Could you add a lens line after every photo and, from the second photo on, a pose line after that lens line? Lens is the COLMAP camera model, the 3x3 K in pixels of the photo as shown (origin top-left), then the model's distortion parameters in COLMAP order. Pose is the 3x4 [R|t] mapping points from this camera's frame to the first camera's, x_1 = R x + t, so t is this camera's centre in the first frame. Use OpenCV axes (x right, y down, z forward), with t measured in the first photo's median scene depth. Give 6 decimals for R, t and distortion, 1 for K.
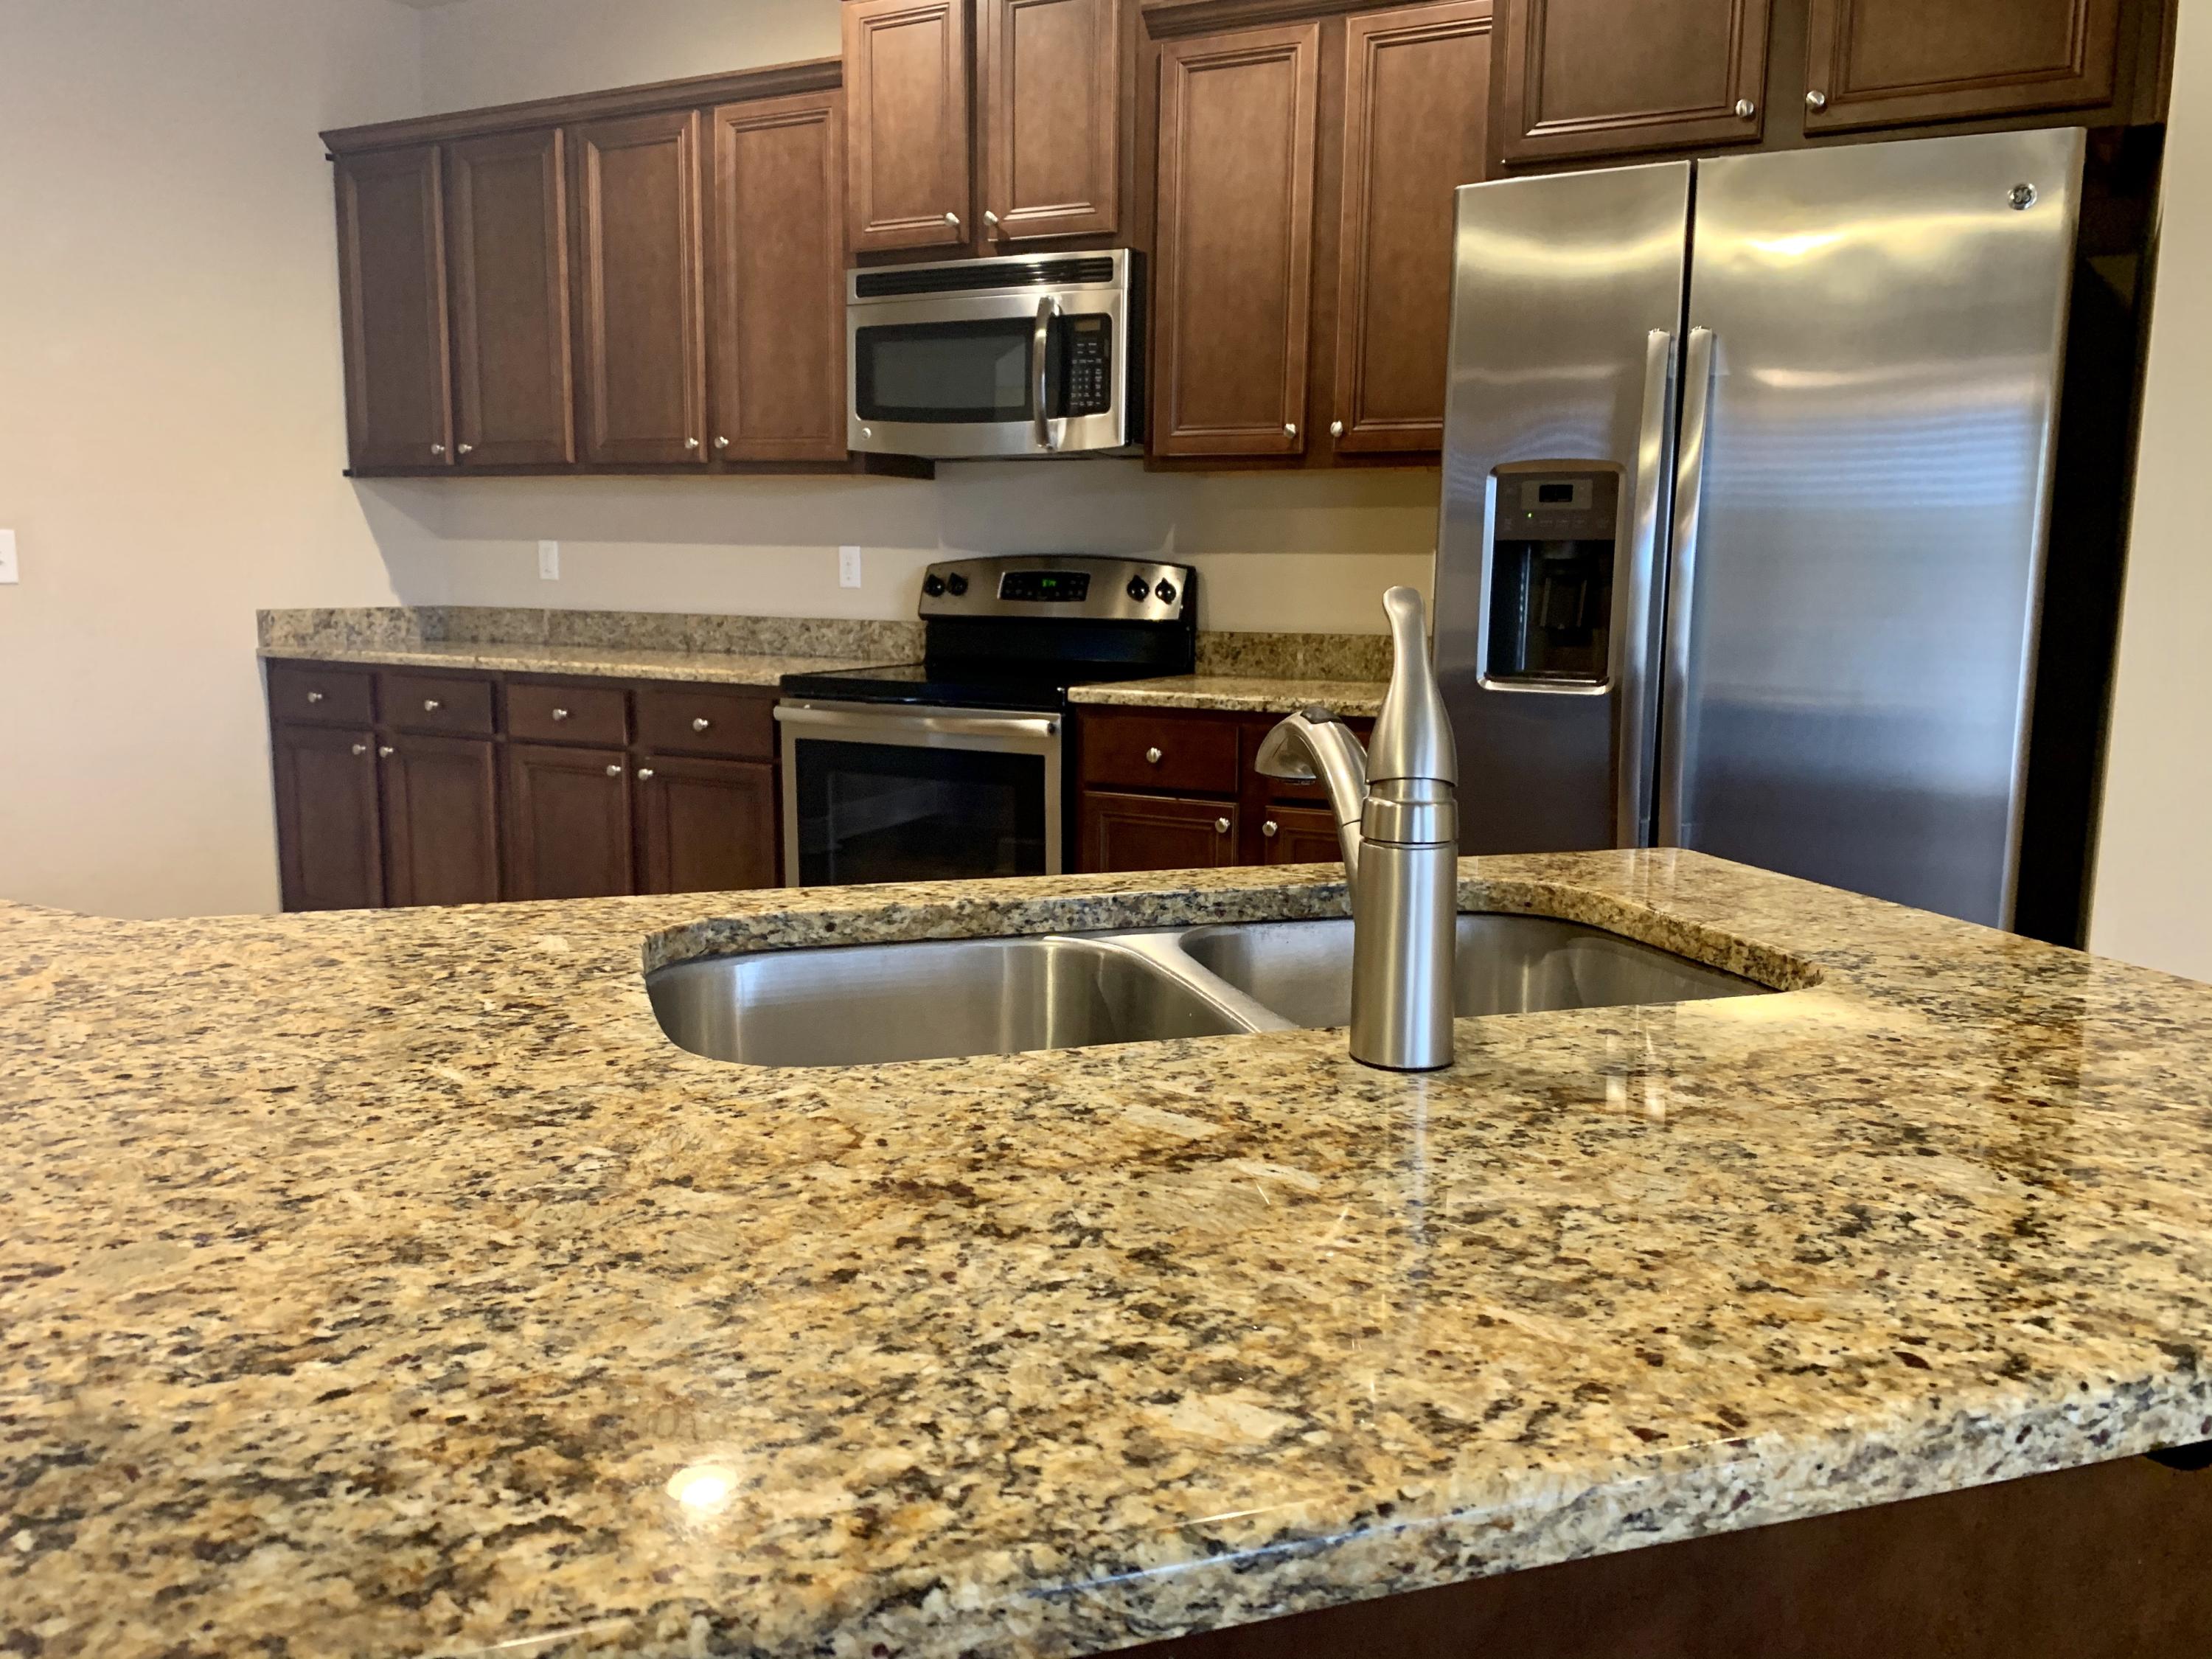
lens RADIAL K [[1698.5, 0, 1109.4], [0, 1698.5, 823.8], [0, 0, 1]] dist [0.030196, -0.035374]
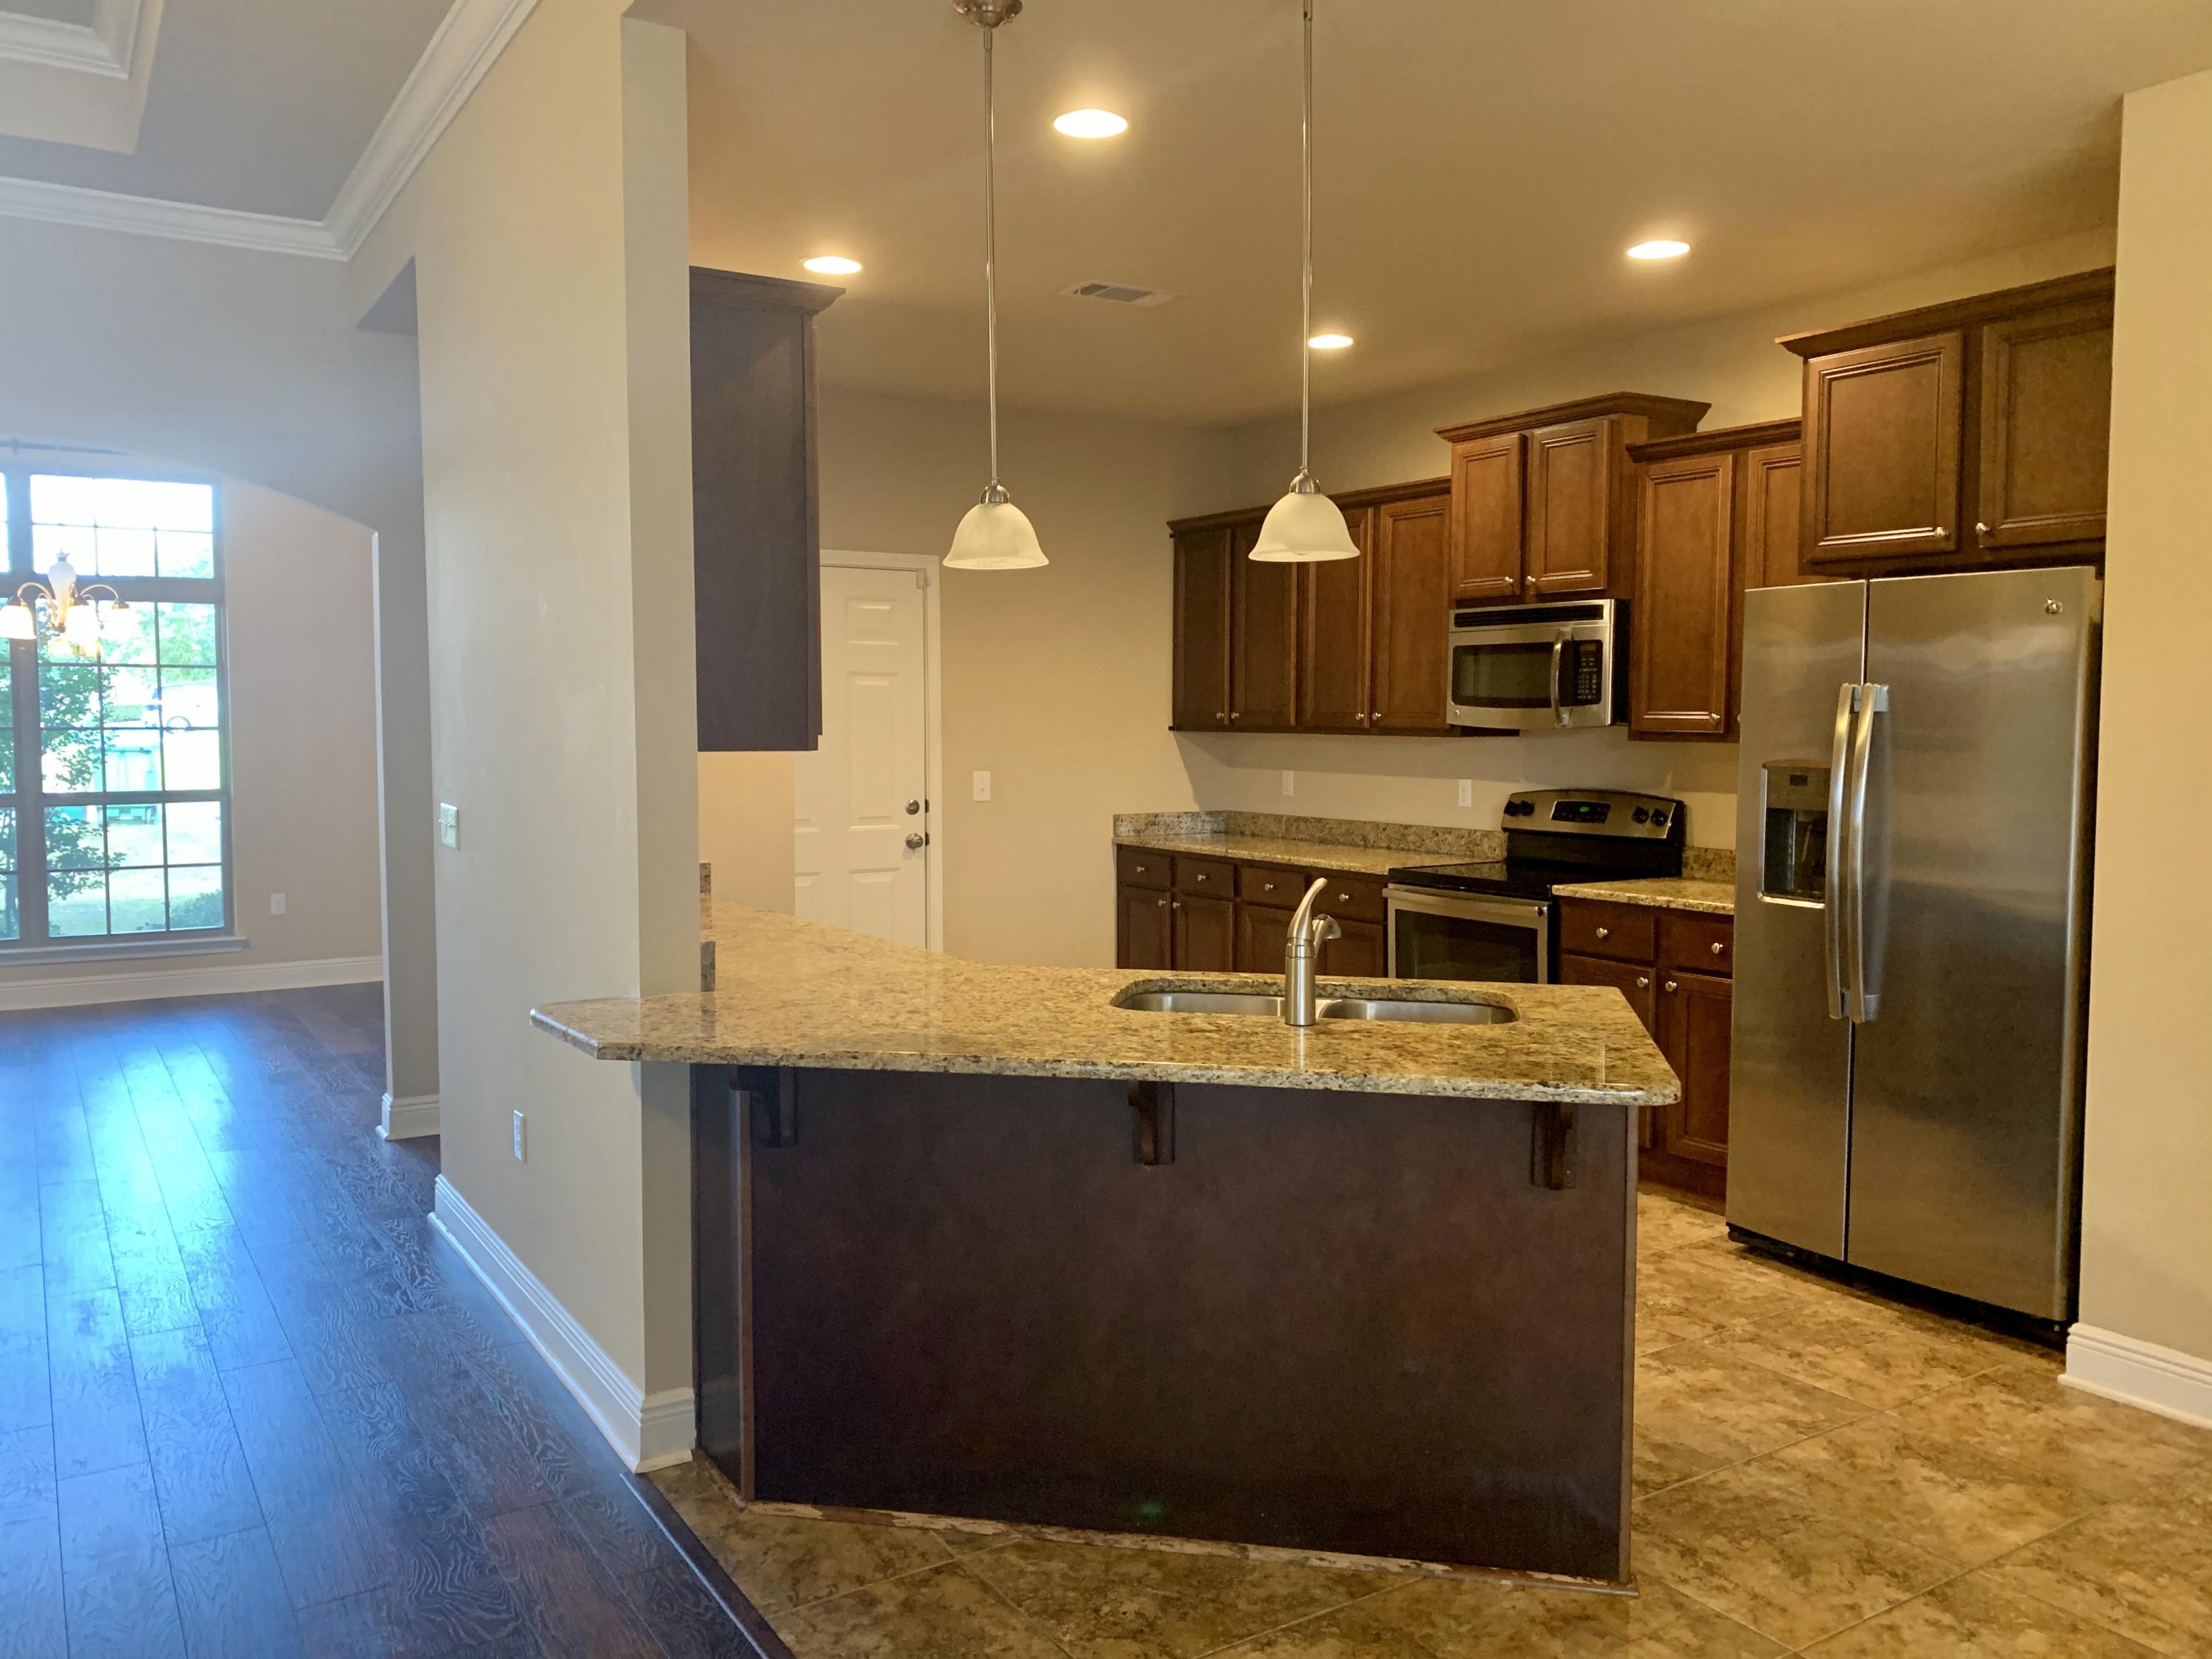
lens RADIAL K [[1698.5, 0, 1099.3], [0, 1698.5, 815.7], [0, 0, 1]] dist [0.030196, -0.035374]
pose [[0.871259, 0.018812, -0.490463, 0.320721], [-0.065959, 0.994689, -0.079018, 0.004902], [0.486371, 0.101195, 0.867872, -0.464725]]
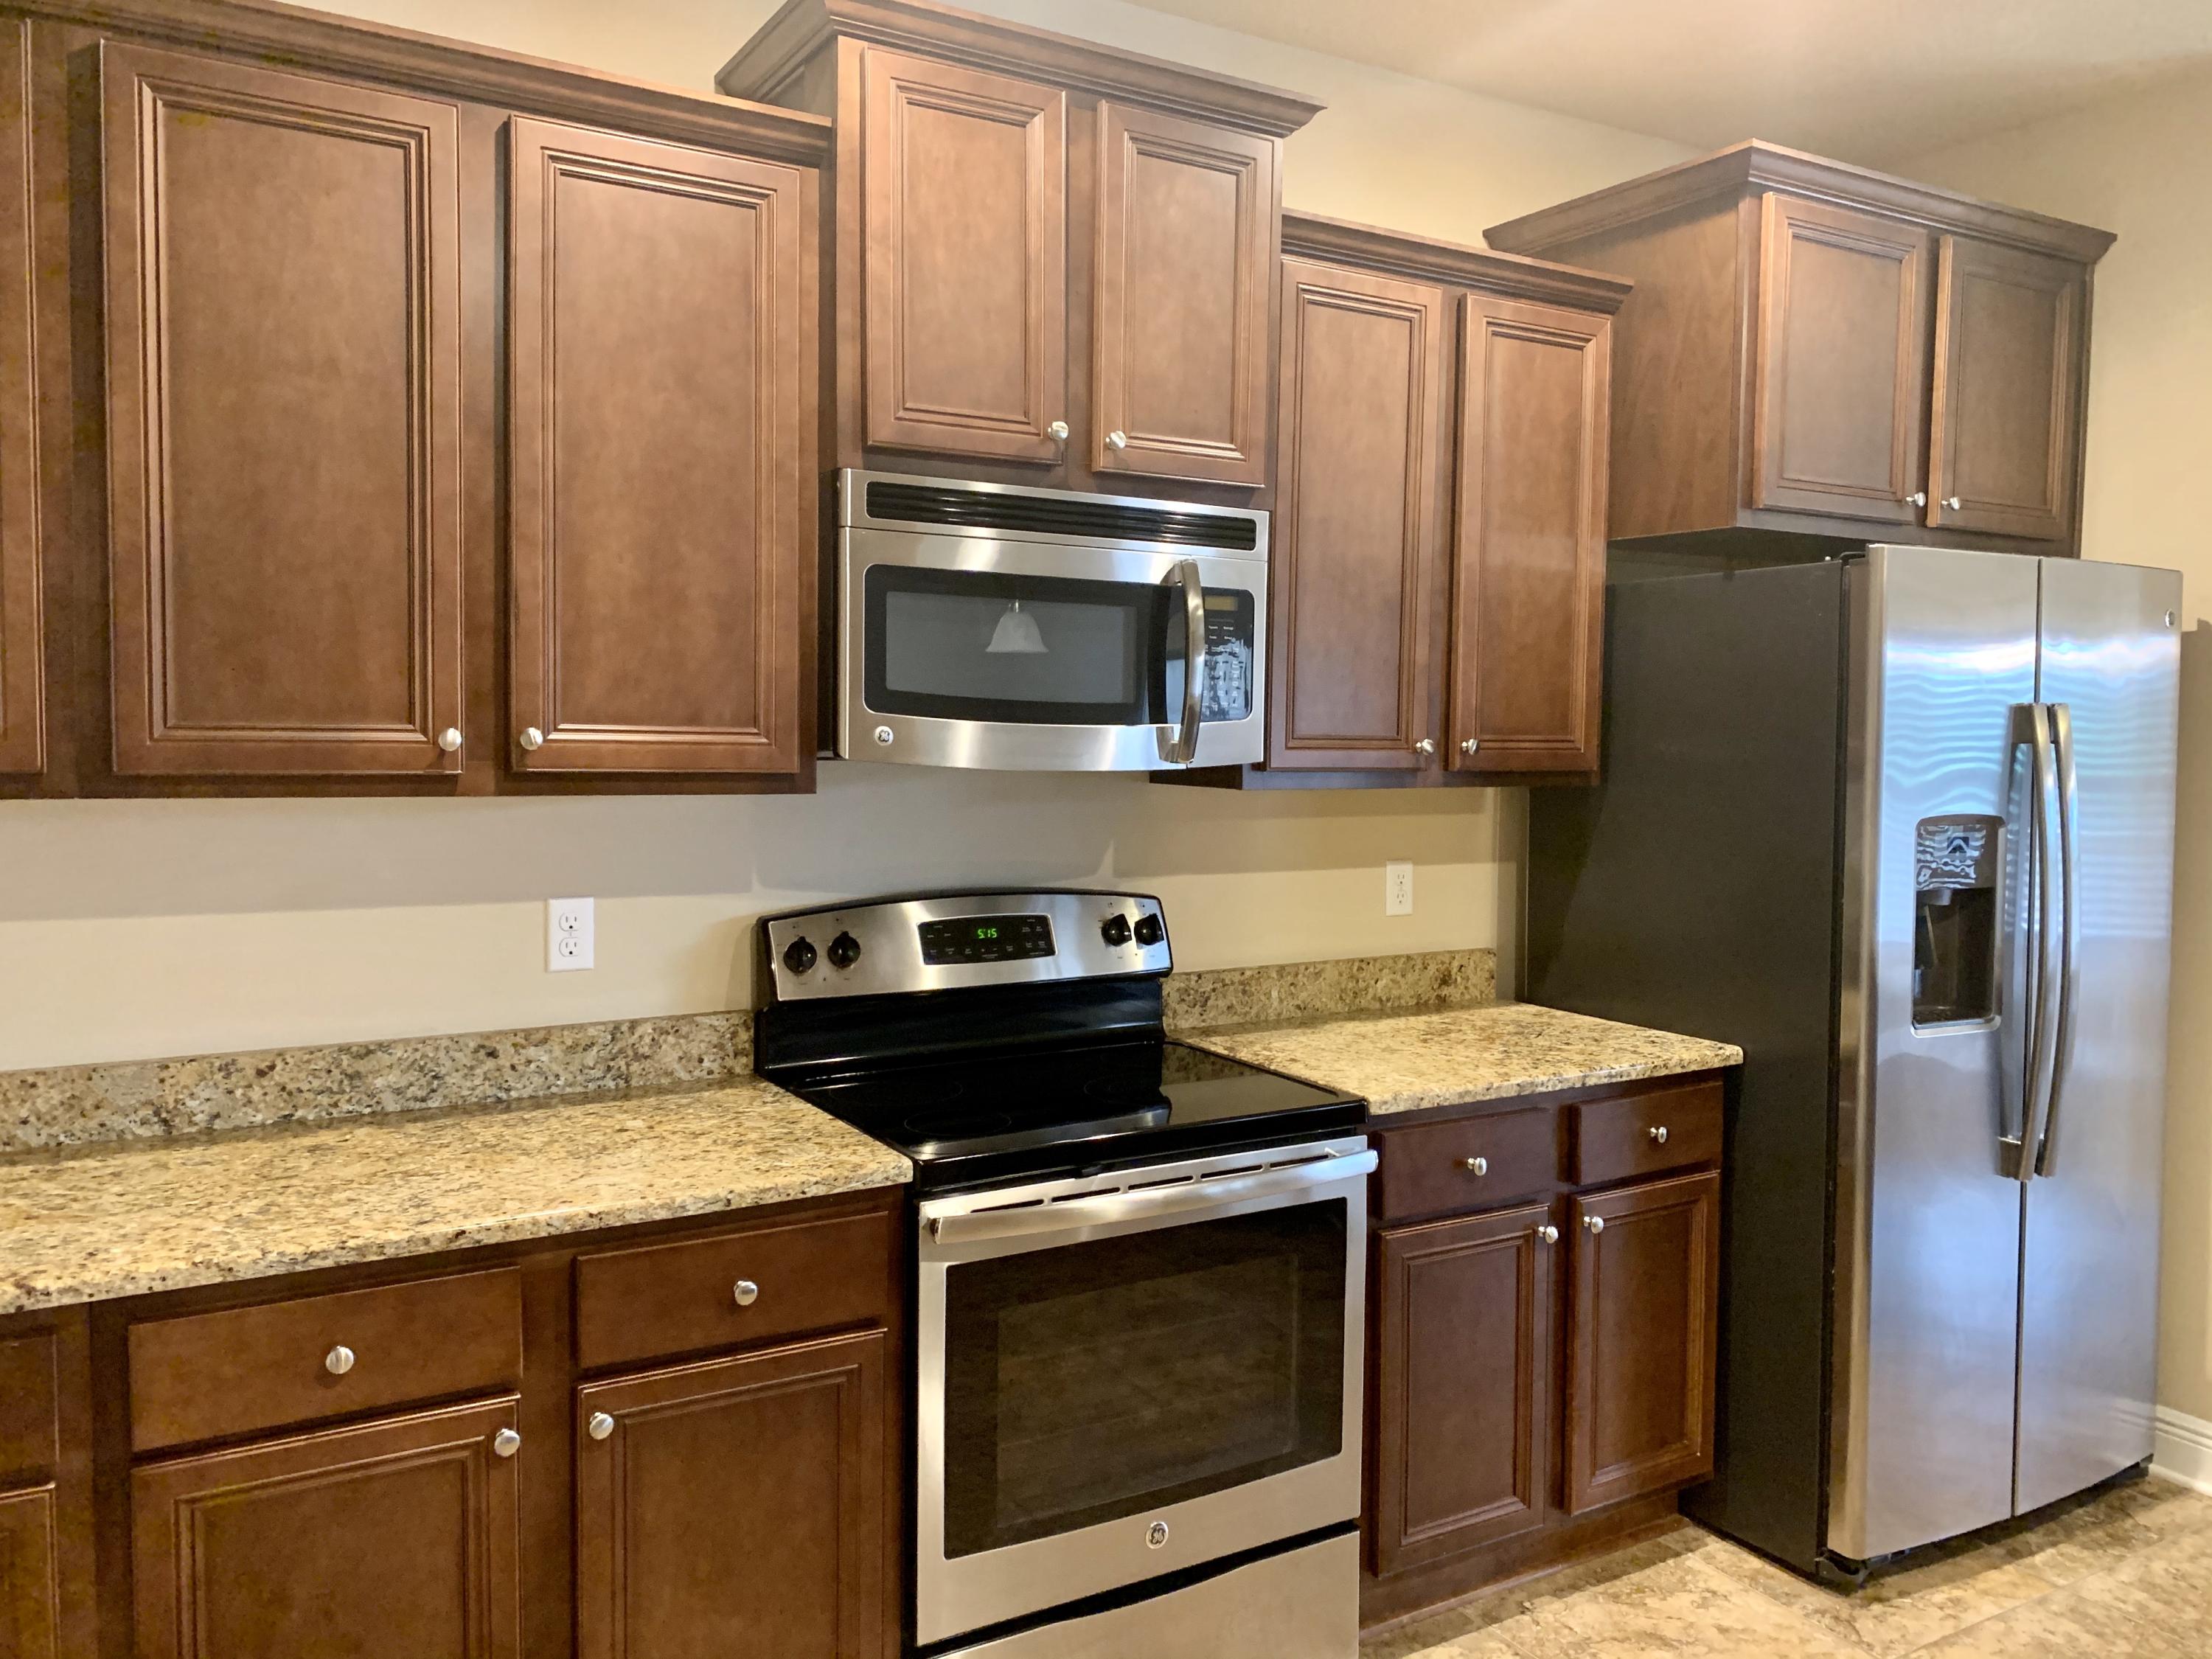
lens RADIAL K [[1698.5, 0, 1109.8], [0, 1698.5, 807.0], [0, 0, 1]] dist [0.030196, -0.035374]
pose [[0.516715, -0.050675, 0.854656, -0.604306], [0.125609, 0.991932, -0.017128, -0.177113], [-0.846893, 0.116203, 0.518912, 0.596793]]
